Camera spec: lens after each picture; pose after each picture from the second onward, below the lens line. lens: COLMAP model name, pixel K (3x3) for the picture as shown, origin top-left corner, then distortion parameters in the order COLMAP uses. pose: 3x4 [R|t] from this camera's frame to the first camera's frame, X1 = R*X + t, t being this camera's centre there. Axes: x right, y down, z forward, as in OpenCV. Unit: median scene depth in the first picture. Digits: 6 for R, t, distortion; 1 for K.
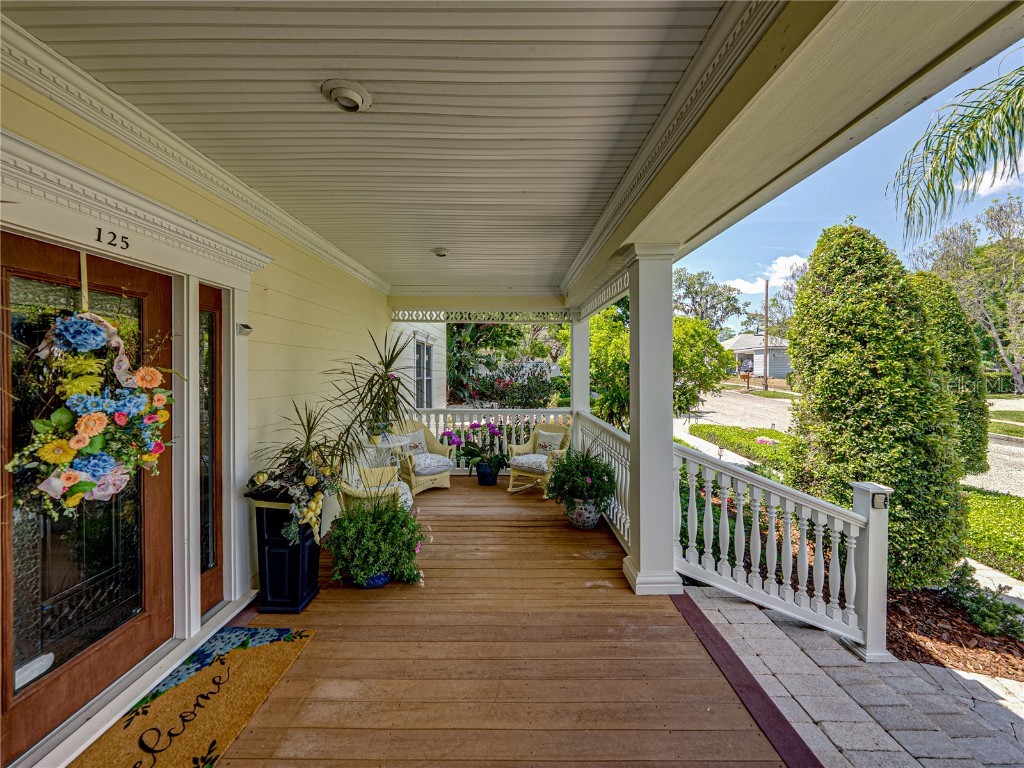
lens RADIAL K [[399.5, 0, 511.8], [0, 399.5, 377.4], [0, 0, 1]] dist [-0.001382, -0.000154]
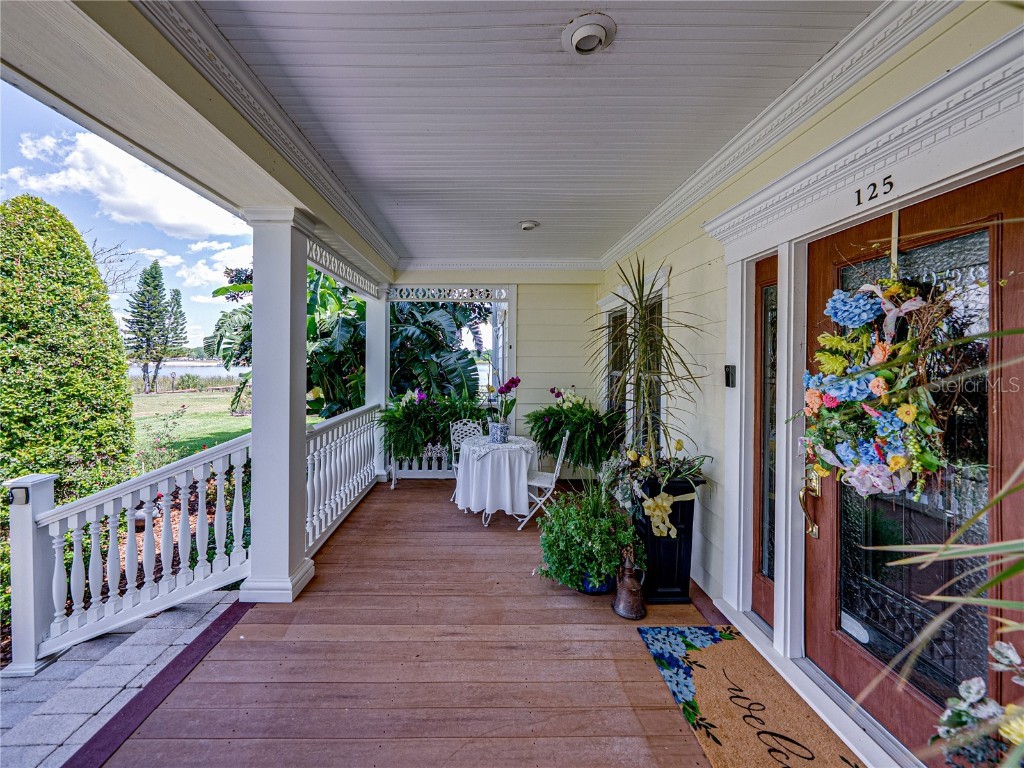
lens RADIAL K [[408.9, 0, 494.3], [0, 408.9, 362.1], [0, 0, 1]] dist [-0.000788, -0.000094]
pose [[-0.999875, -0.008696, -0.013184, -0.185134], [-0.008931, 0.999801, 0.017845, 0.005574], [0.013026, 0.017961, -0.999754, 1.801812]]
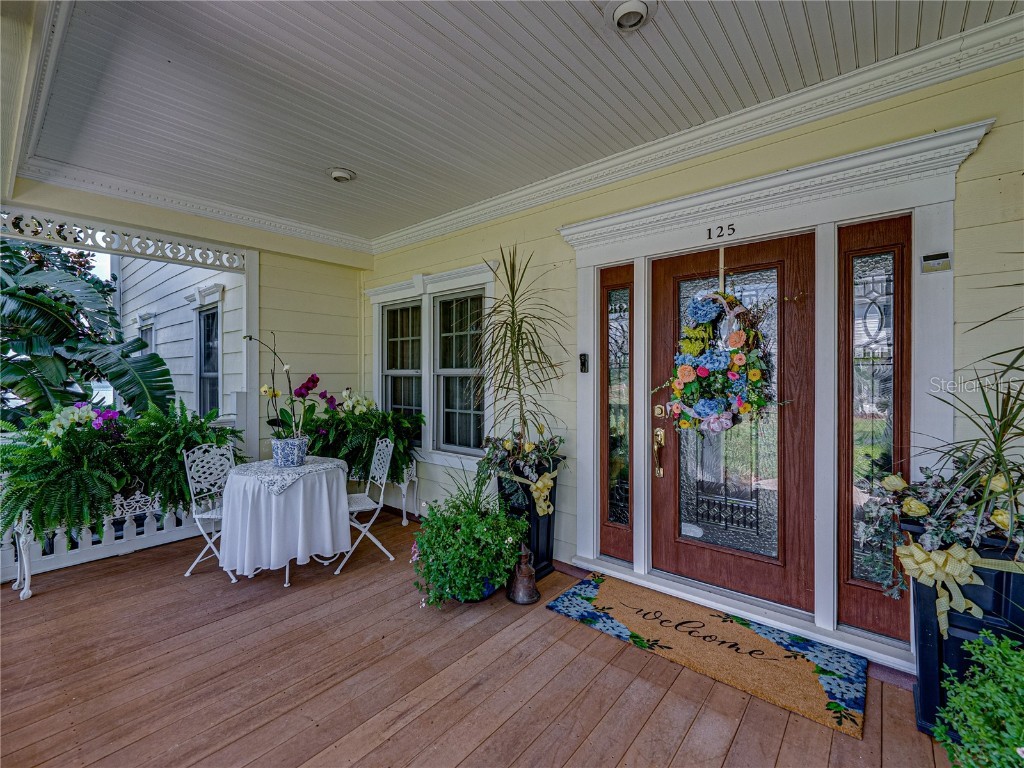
lens RADIAL K [[442.5, 0, 513.4], [0, 442.5, 379.4], [0, 0, 1]] dist [0.001041, -0.000275]
pose [[-0.646515, 0.008121, -0.762858, 0.494012], [-0.009529, 0.999779, 0.018719, 0.100545], [0.762842, 0.019371, -0.646295, 1.368559]]
